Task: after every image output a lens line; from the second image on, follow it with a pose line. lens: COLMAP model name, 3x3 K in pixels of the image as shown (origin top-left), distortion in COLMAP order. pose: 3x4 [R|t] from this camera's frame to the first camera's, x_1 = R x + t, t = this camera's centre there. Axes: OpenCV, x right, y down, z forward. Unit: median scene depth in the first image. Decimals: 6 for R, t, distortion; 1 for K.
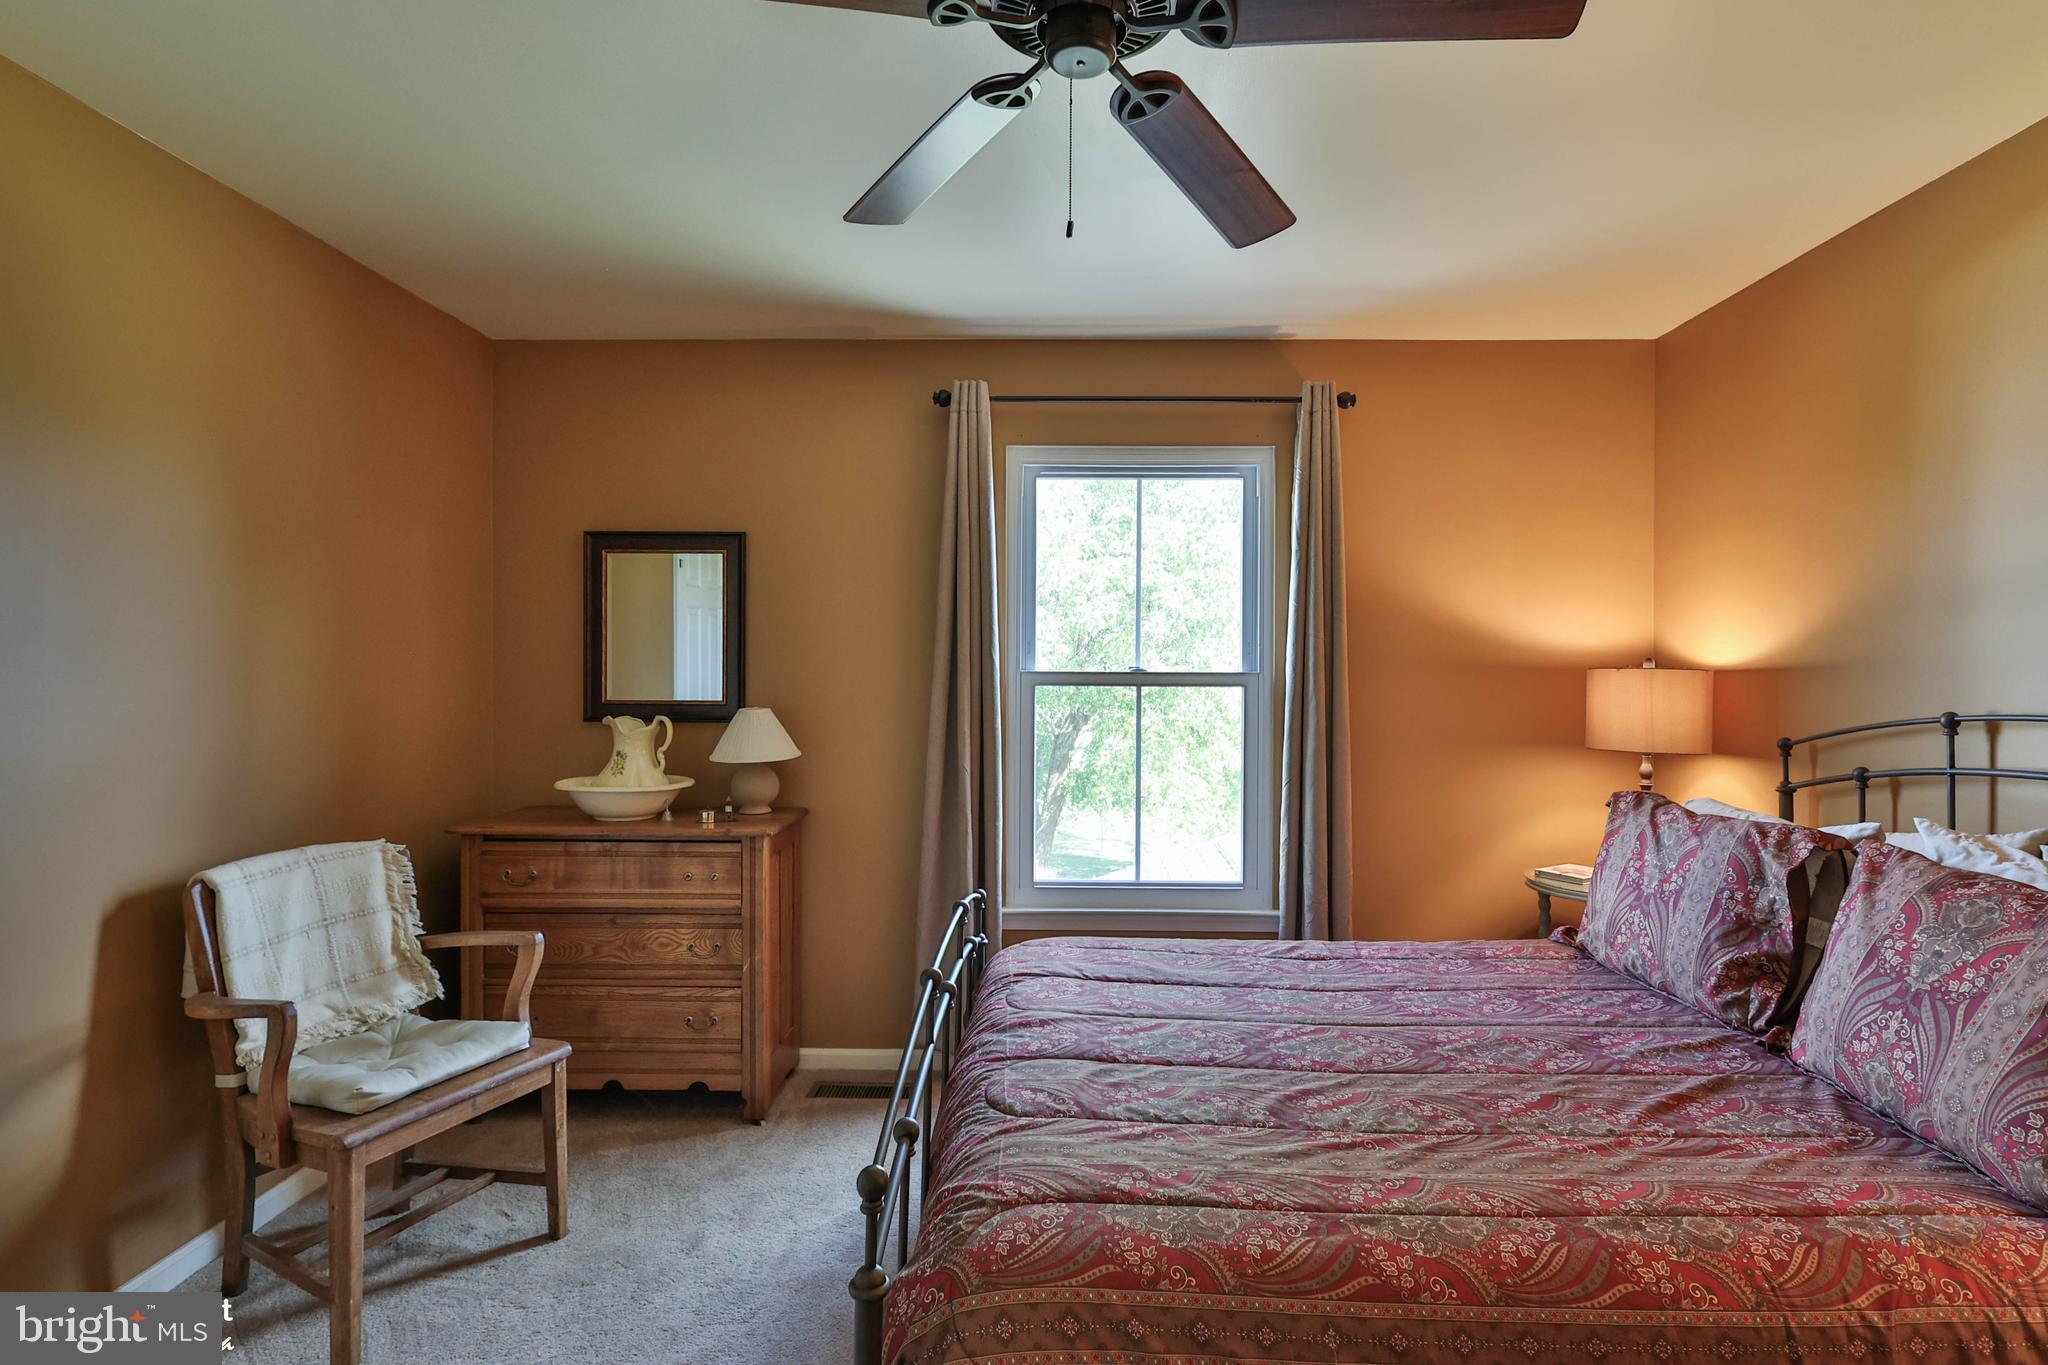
lens RADIAL K [[1038.2, 0, 1025.0], [0, 1038.2, 682.4], [0, 0, 1]] dist [0.001982, 0.001080]
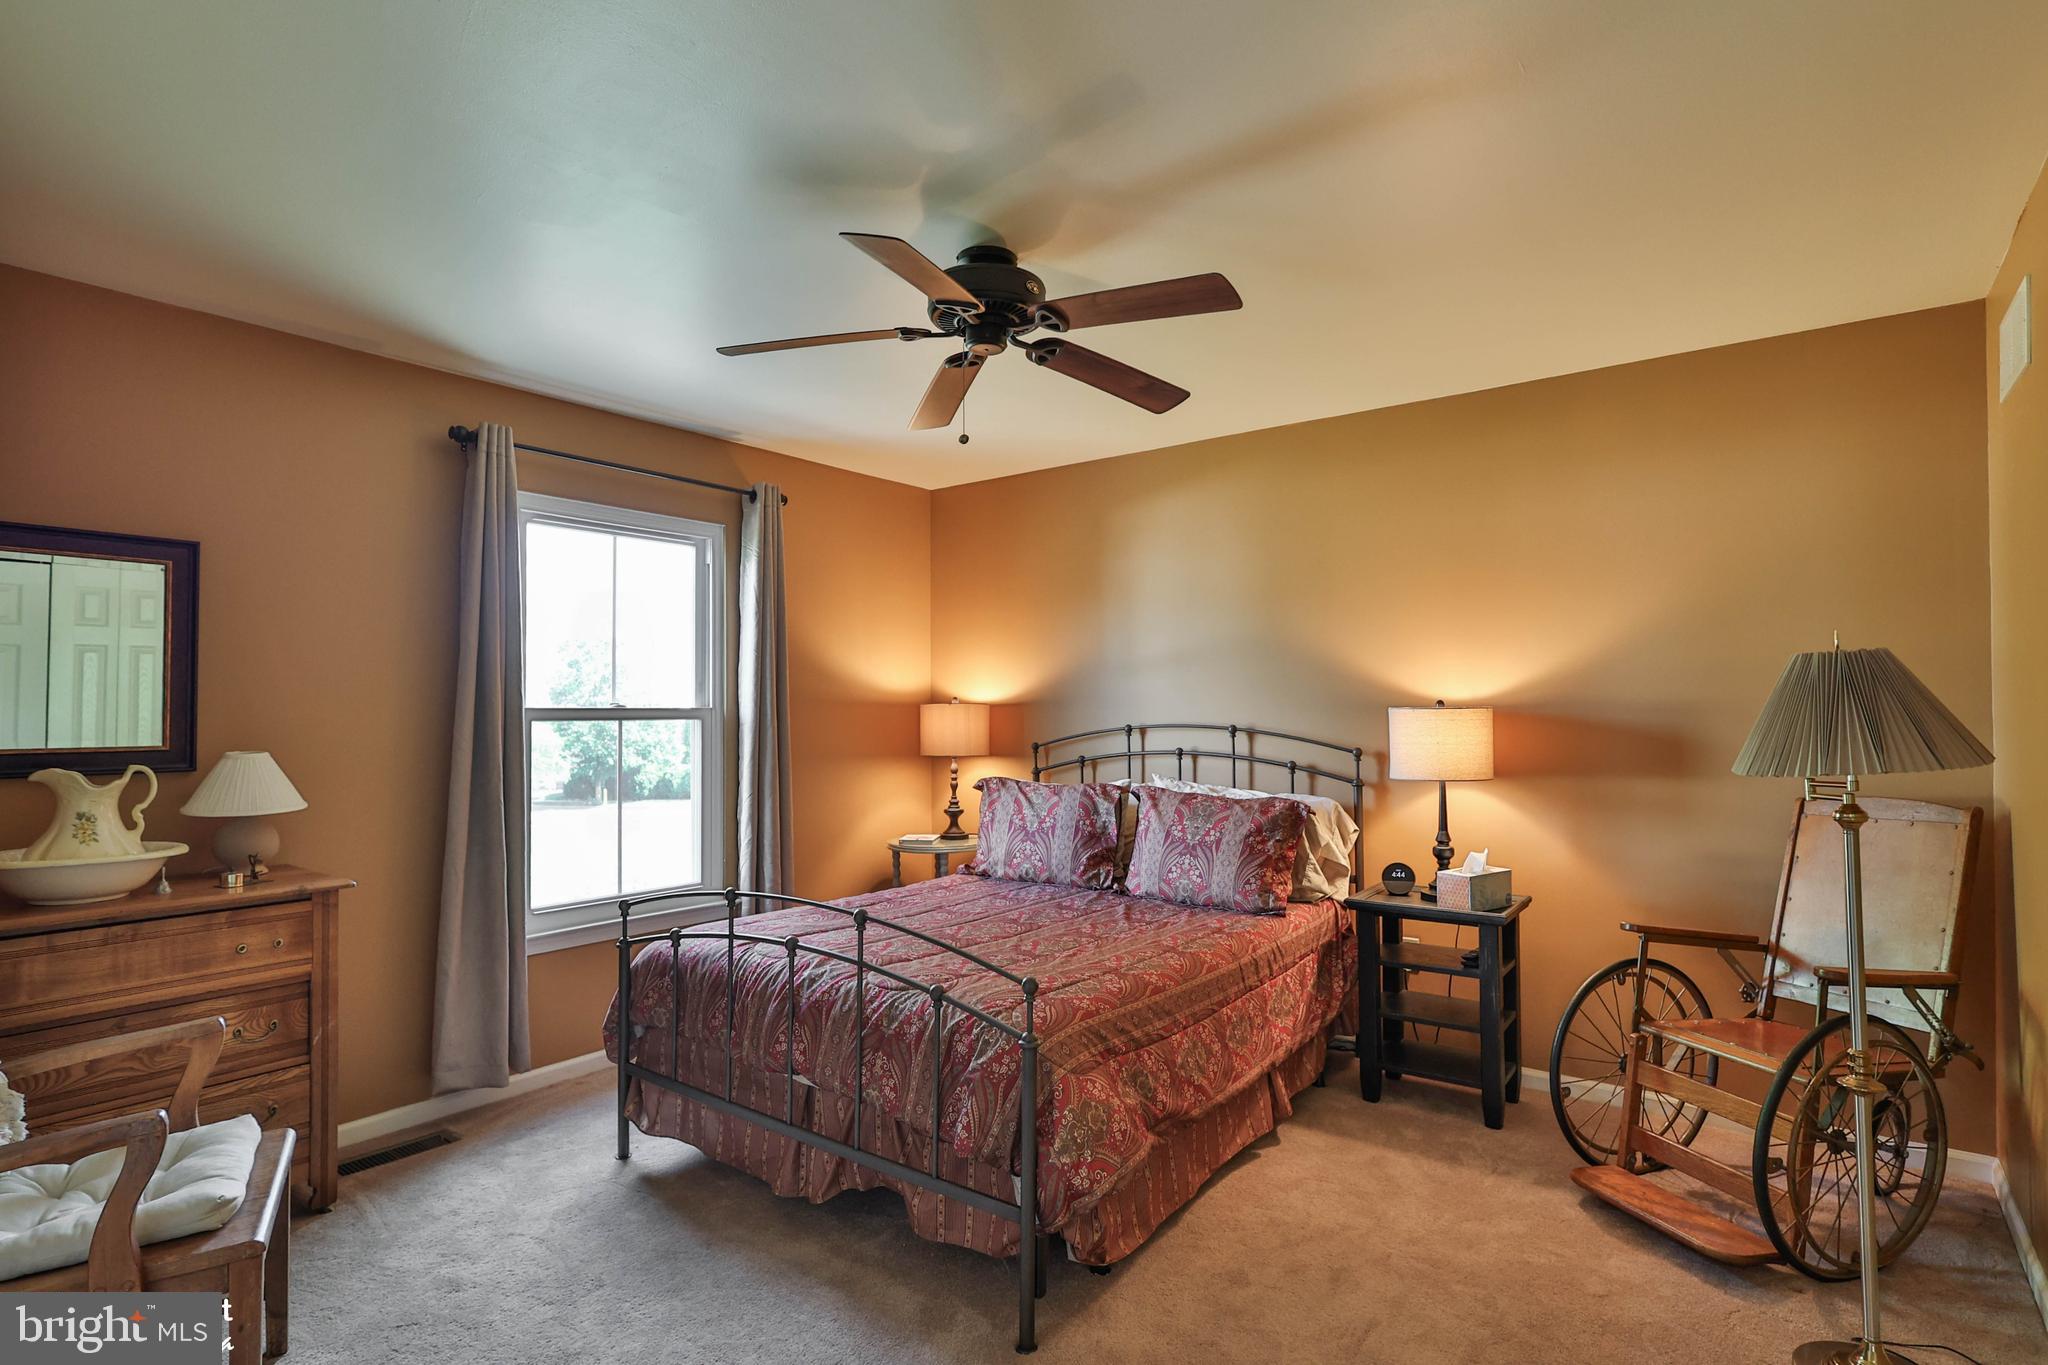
lens RADIAL K [[1046.4, 0, 1029.0], [0, 1046.4, 705.7], [0, 0, 1]] dist [-0.000080, 0.000592]
pose [[0.590425, -0.003871, 0.807083, -0.787995], [0.013700, 0.999892, -0.005227, 0.000063], [-0.806976, 0.014143, 0.590414, -0.042465]]
